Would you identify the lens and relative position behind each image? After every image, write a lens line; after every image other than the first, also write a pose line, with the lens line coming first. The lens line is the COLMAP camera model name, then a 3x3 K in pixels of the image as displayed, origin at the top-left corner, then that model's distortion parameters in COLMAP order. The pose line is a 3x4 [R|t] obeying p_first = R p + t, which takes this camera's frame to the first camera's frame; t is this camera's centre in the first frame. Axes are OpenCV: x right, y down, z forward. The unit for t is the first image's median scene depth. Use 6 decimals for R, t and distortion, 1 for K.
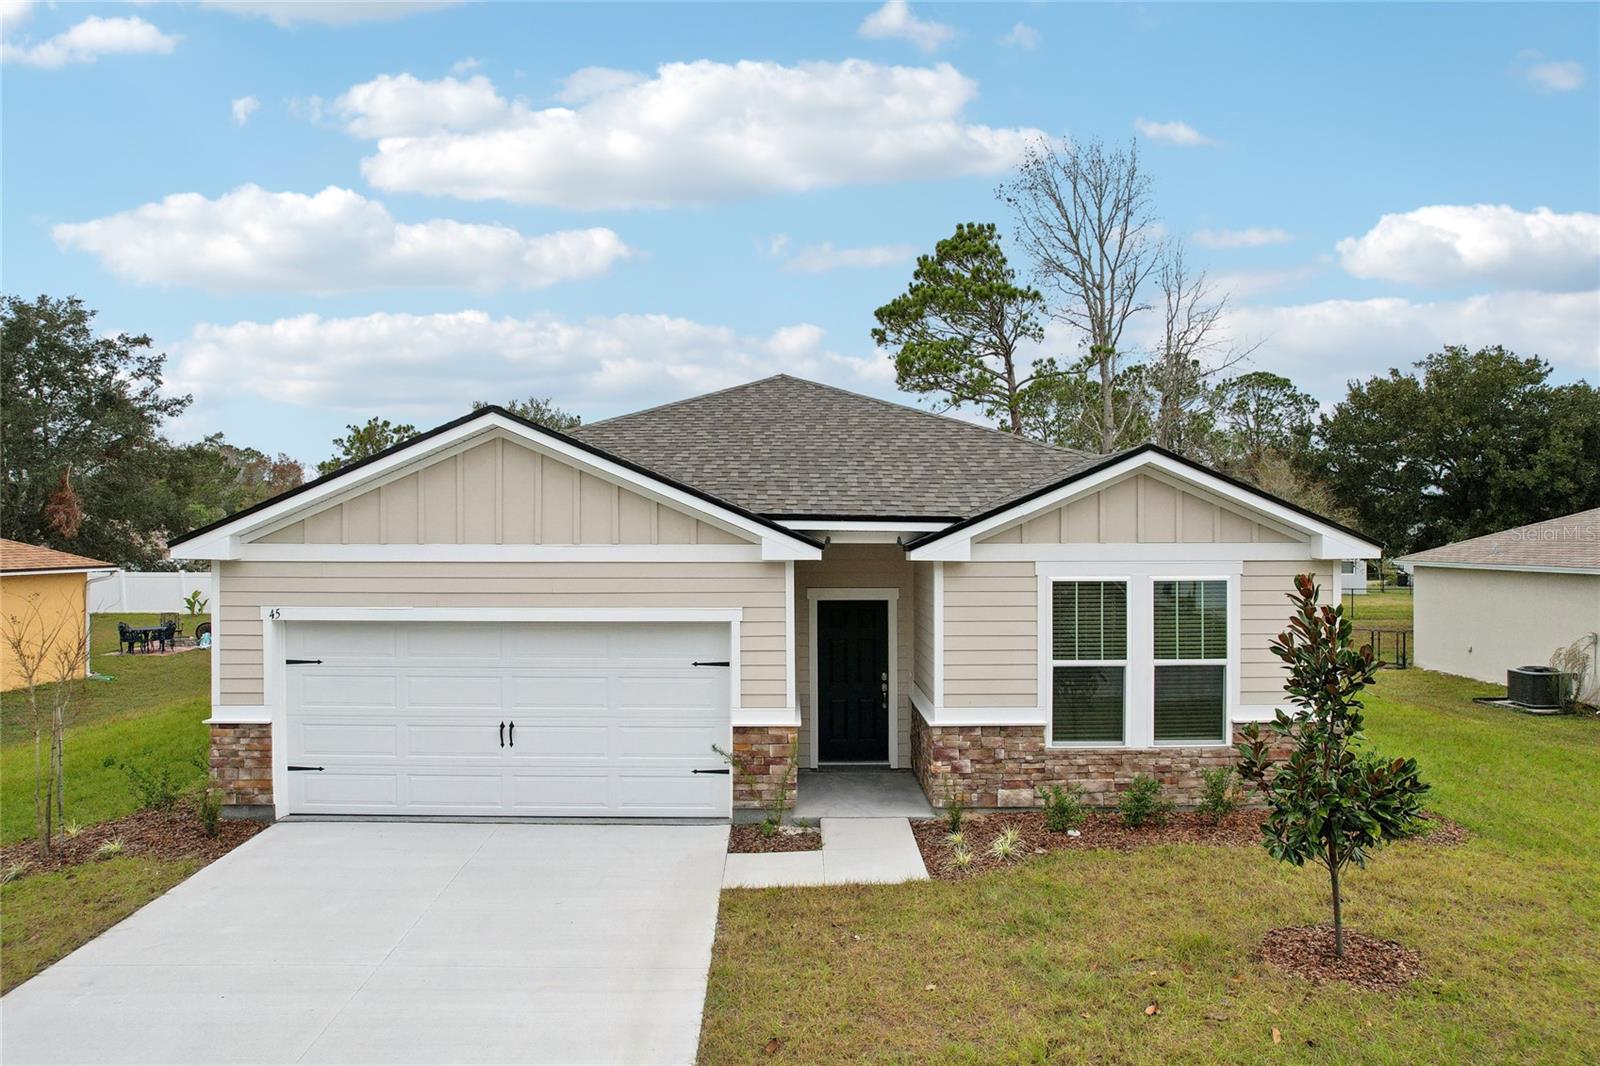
lens RADIAL K [[1038.5, 0, 810.8], [0, 1038.5, 531.1], [0, 0, 1]] dist [-0.040852, 0.001343]
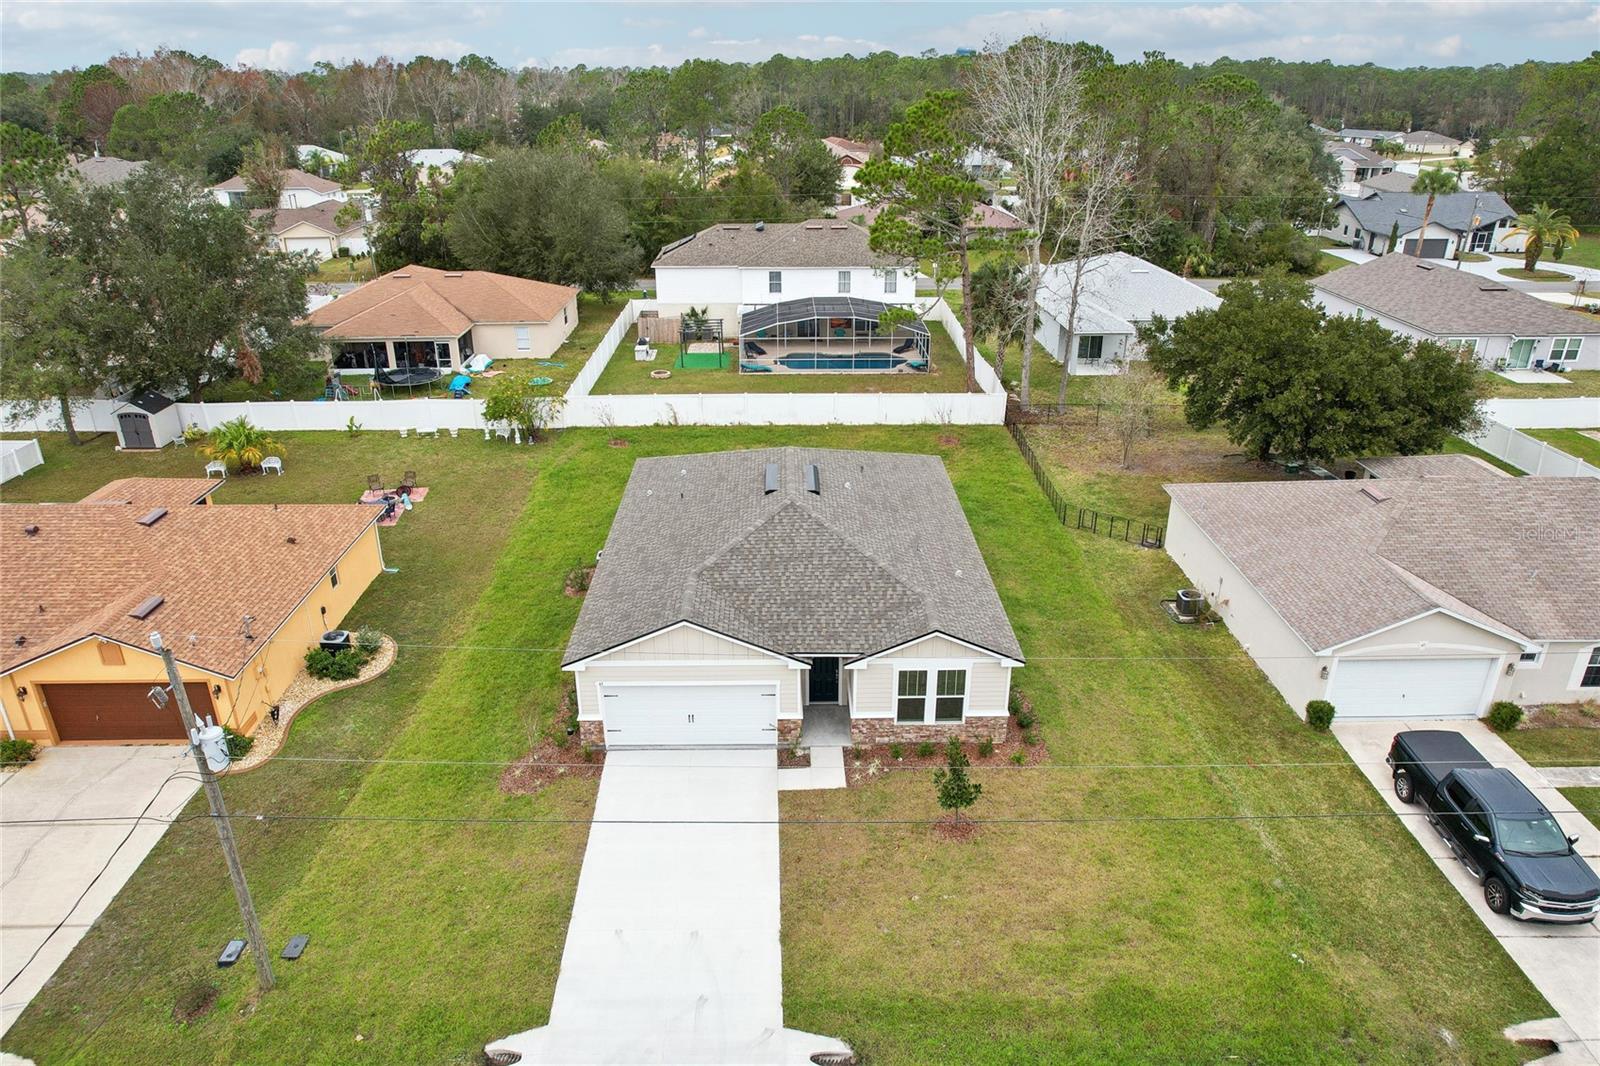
lens RADIAL K [[1036.0, 0, 830.6], [0, 1036.0, 534.8], [0, 0, 1]] dist [-0.052495, -0.000325]
pose [[0.999428, -0.001895, 0.033767, -0.028089], [-0.011740, 0.916905, 0.398934, -1.311579], [-0.031717, -0.399102, 0.916358, -1.260826]]
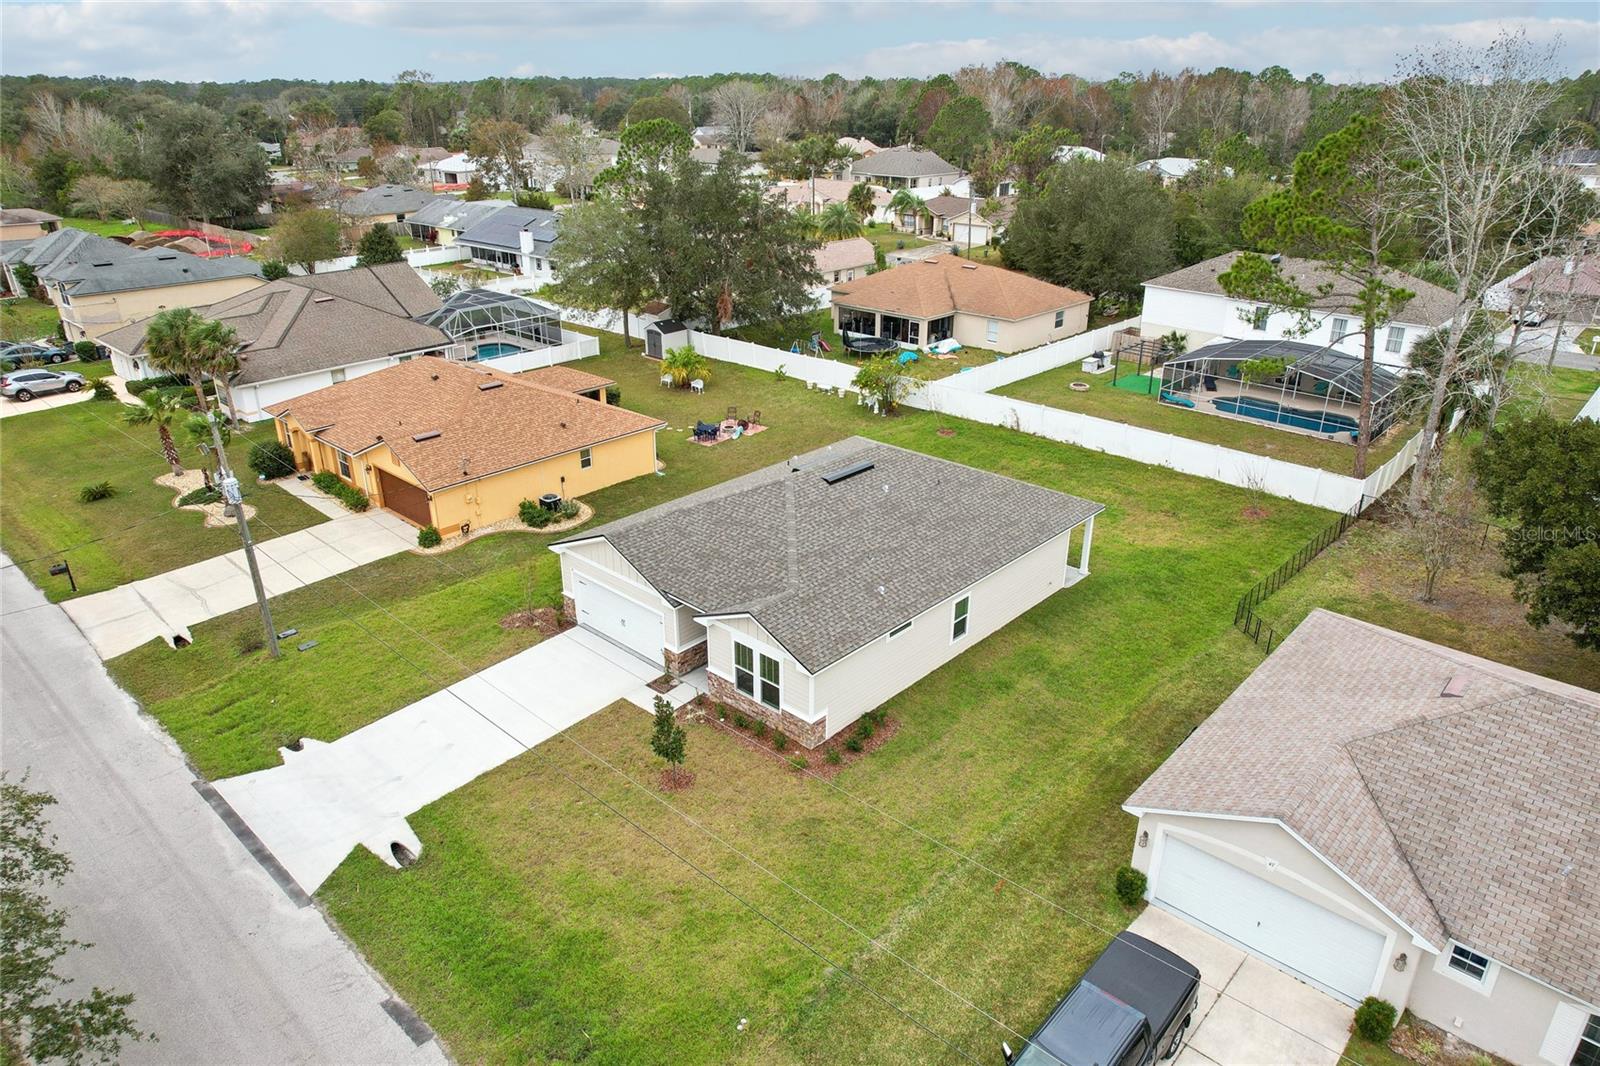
lens RADIAL K [[1036.0, 0, 830.6], [0, 1036.0, 534.8], [0, 0, 1]] dist [-0.052495, -0.000325]
pose [[0.746025, 0.278963, -0.604670, 2.071759], [-0.016773, 0.915609, 0.401721, -1.367250], [0.665706, -0.289552, 0.687746, -0.700265]]
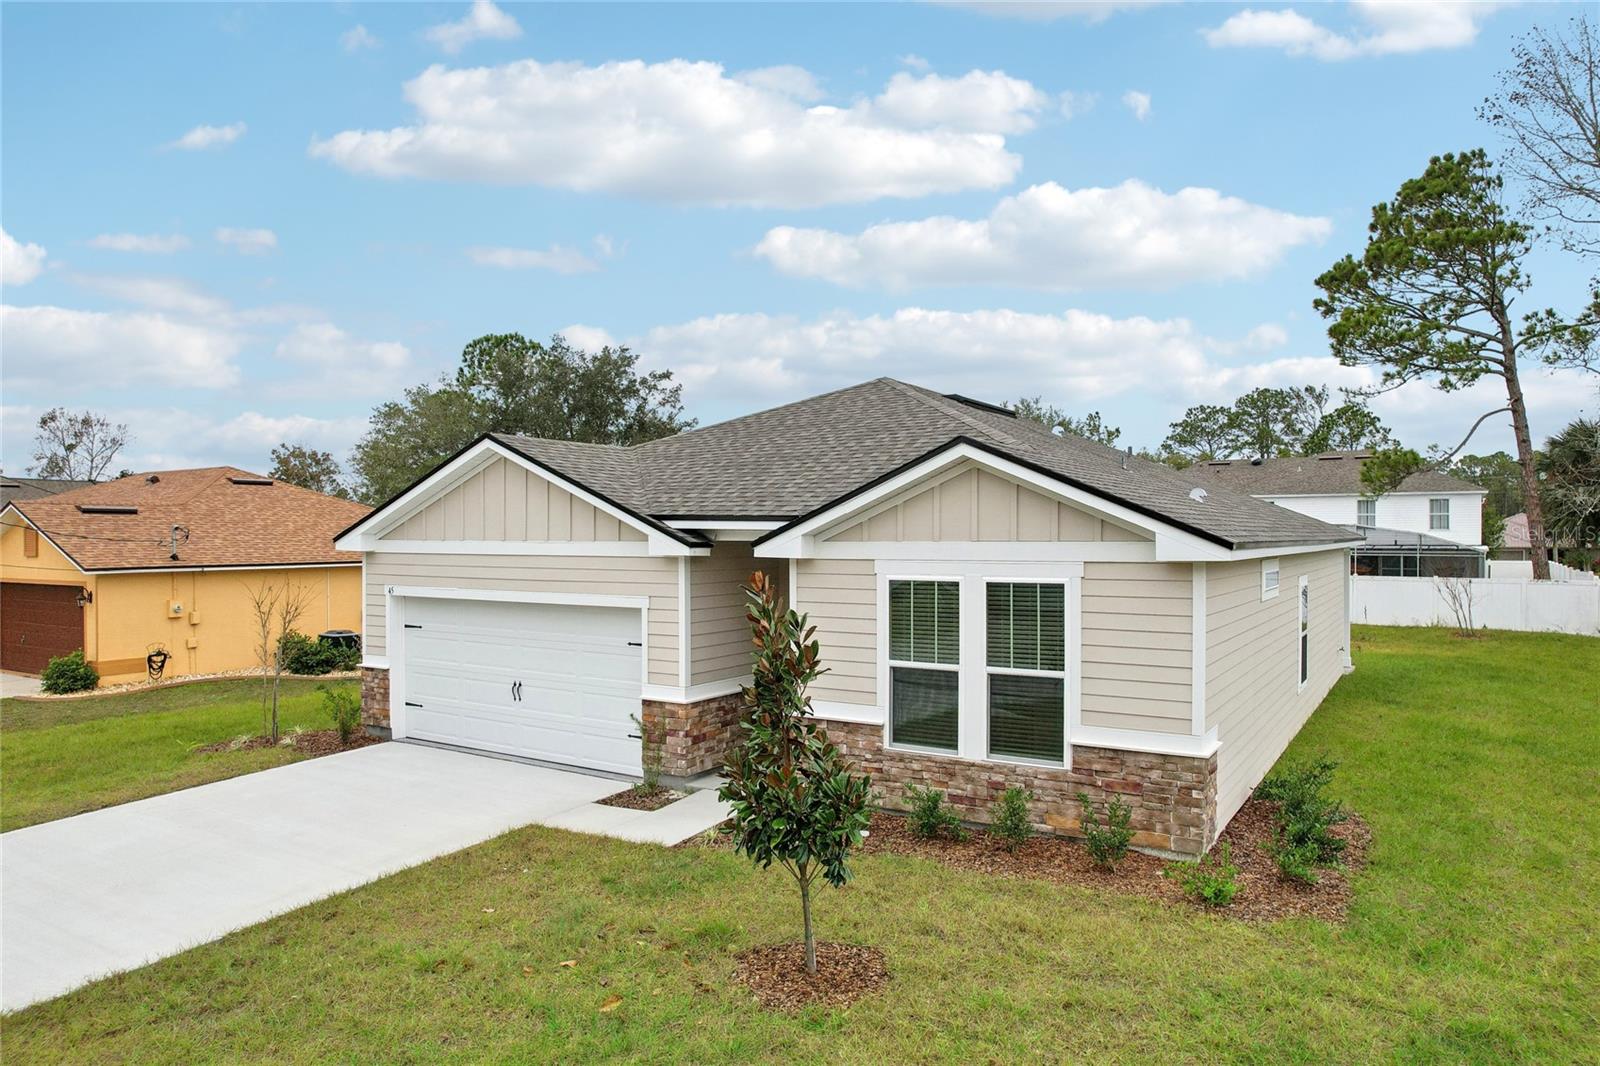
lens RADIAL K [[1052.3, 0, 800.0], [0, 1052.3, 533.0], [0, 0, 1]] dist [-0.032689, 0.002223]
pose [[0.839468, -0.000817, -0.543408, 0.705666], [0.002280, 0.999995, 0.002018, 0.001720], [0.543404, -0.002932, 0.839466, 0.114193]]
